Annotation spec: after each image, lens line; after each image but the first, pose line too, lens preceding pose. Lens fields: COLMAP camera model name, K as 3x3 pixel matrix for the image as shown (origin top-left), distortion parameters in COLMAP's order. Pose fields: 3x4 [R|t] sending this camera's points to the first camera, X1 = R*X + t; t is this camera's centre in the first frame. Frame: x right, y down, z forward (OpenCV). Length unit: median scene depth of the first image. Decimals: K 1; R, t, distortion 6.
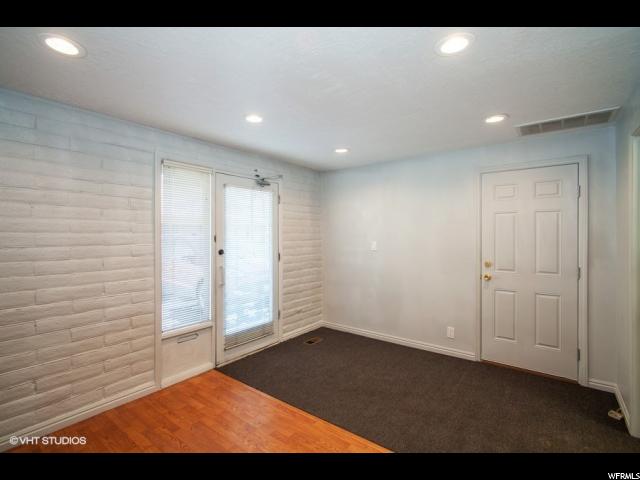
lens RADIAL K [[308.1, 0, 320.0], [0, 308.1, 232.2], [0, 0, 1]] dist [-0.000331, -0.000150]
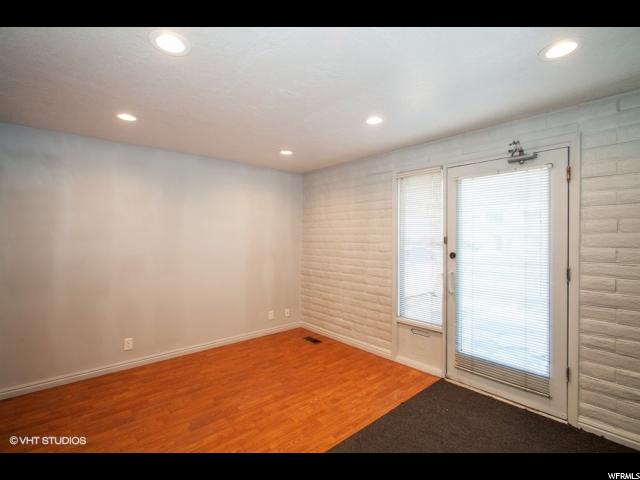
lens RADIAL K [[303.1, 0, 320.0], [0, 303.1, 240.0], [0, 0, 1]] dist [-0.000927, 0.000221]
pose [[-0.184094, 0.007423, -0.982881, 0.645201], [0.002335, 0.999972, 0.007115, 0.012781], [0.982906, -0.000985, -0.184106, 0.823339]]
